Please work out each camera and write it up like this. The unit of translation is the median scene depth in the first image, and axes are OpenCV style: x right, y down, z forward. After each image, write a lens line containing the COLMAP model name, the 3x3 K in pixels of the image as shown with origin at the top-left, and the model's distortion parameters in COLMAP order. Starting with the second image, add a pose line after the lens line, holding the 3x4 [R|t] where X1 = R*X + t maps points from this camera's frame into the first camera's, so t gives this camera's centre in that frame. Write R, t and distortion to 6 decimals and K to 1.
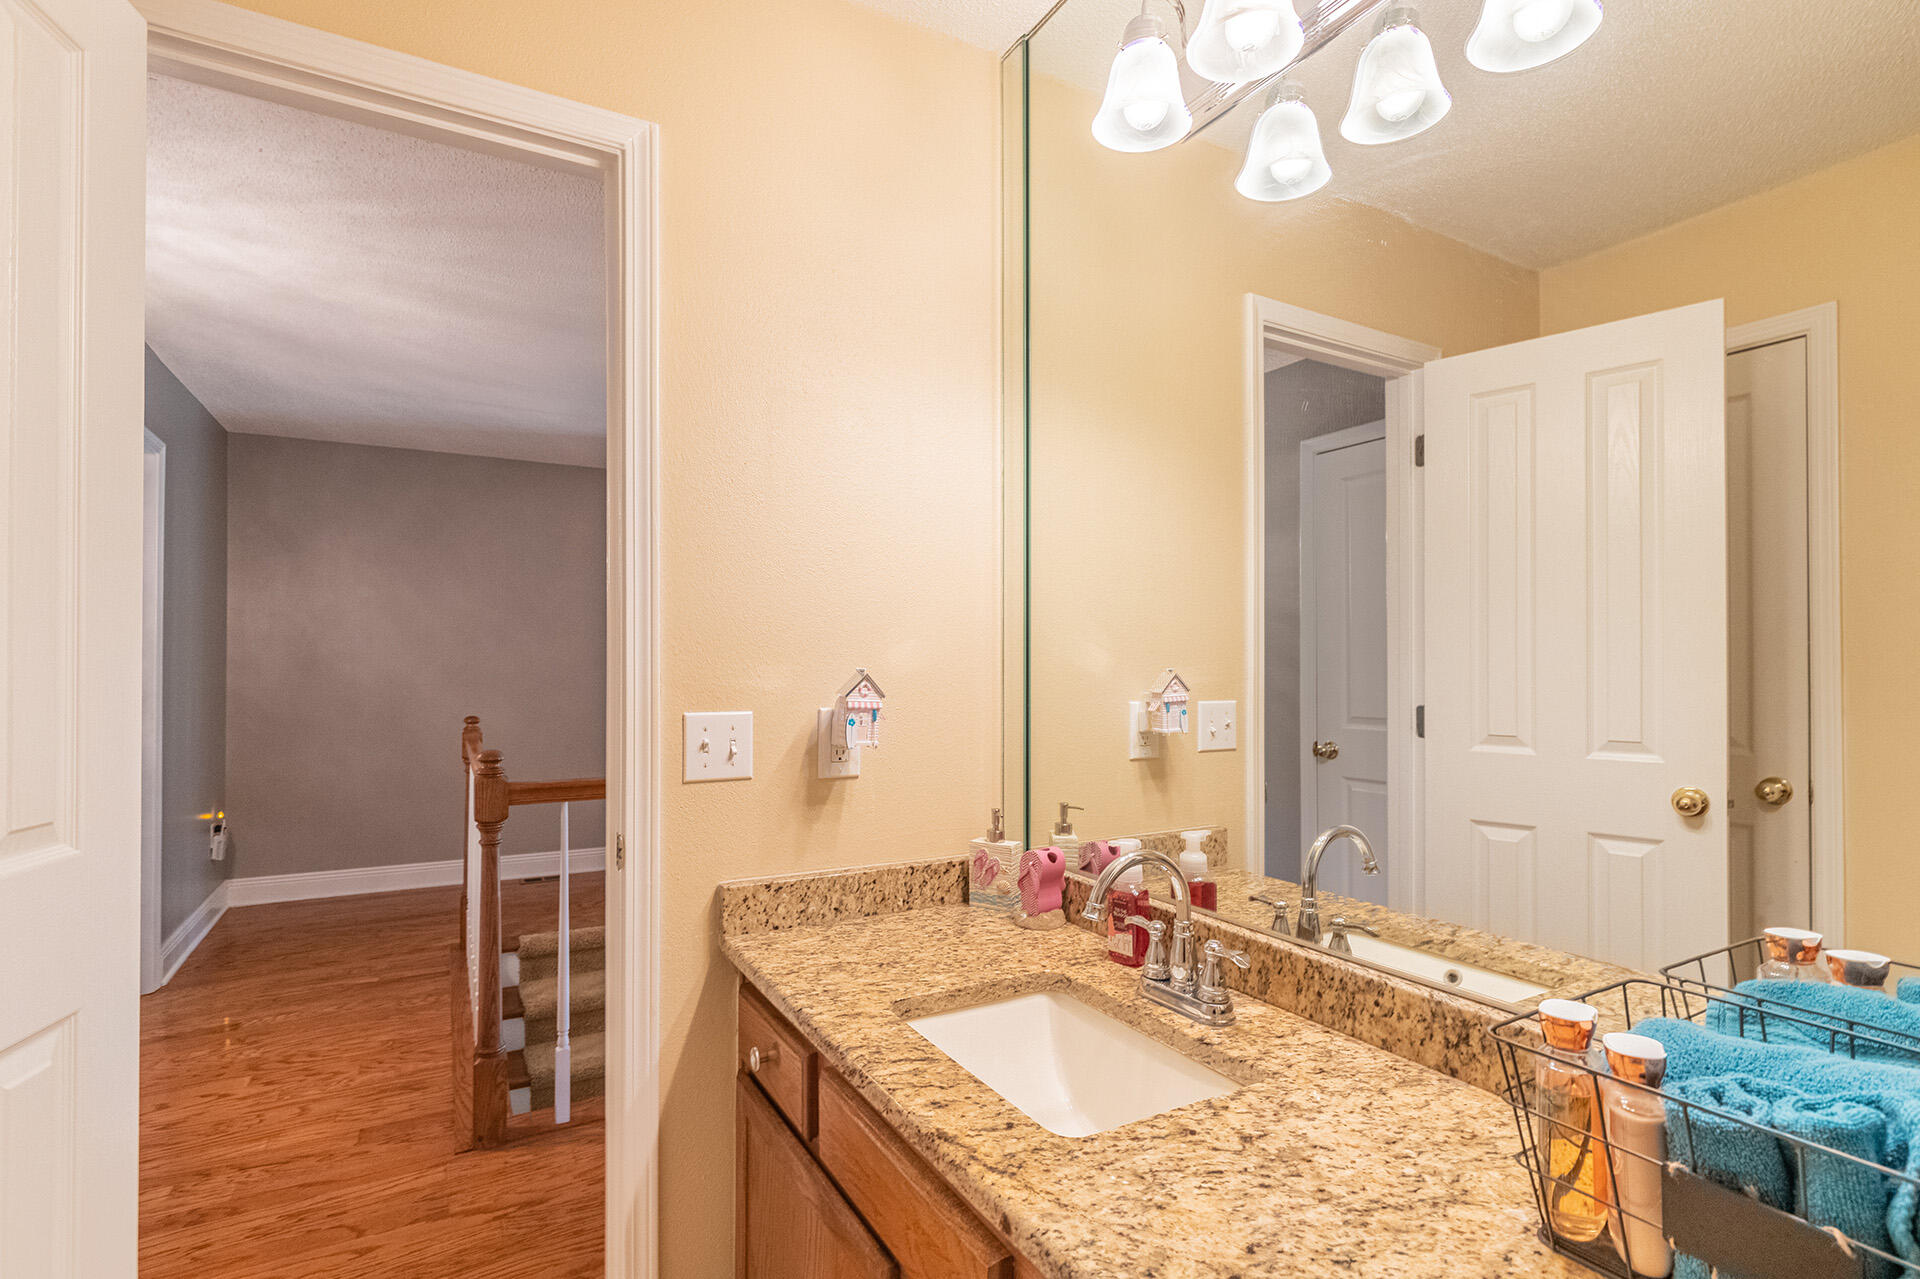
lens RADIAL K [[860.5, 0, 960.0], [0, 860.5, 639.5], [0, 0, 1]] dist [0.001924, 0.000038]
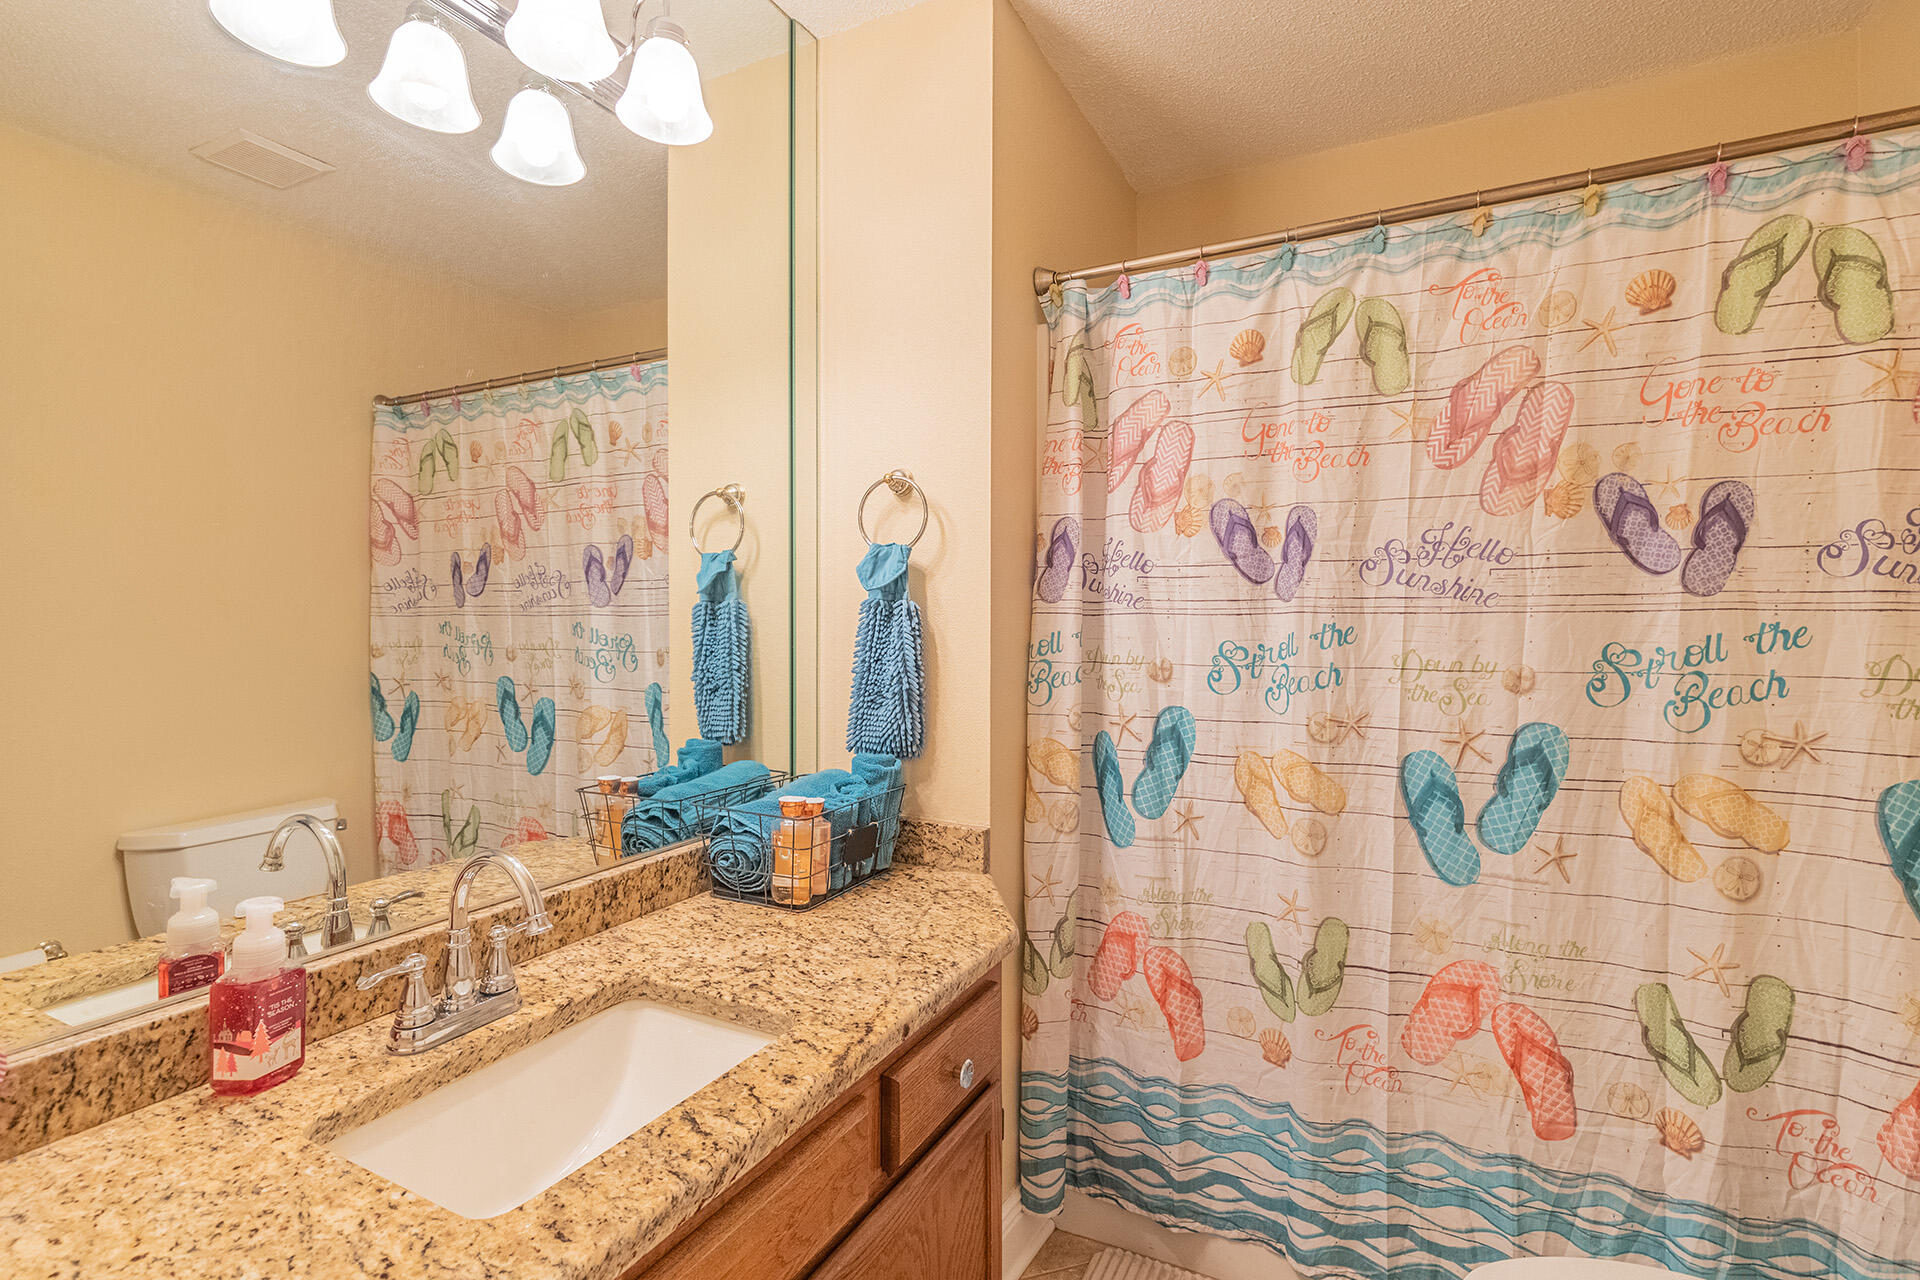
lens RADIAL K [[860.5, 0, 960.0], [0, 860.5, 640.0], [0, 0, 1]] dist [0.001924, 0.000038]
pose [[-0.522883, -0.013517, 0.852297, -0.876950], [-0.029053, 0.999576, -0.001972, 0.036925], [-0.851909, -0.025793, -0.523054, 1.252047]]
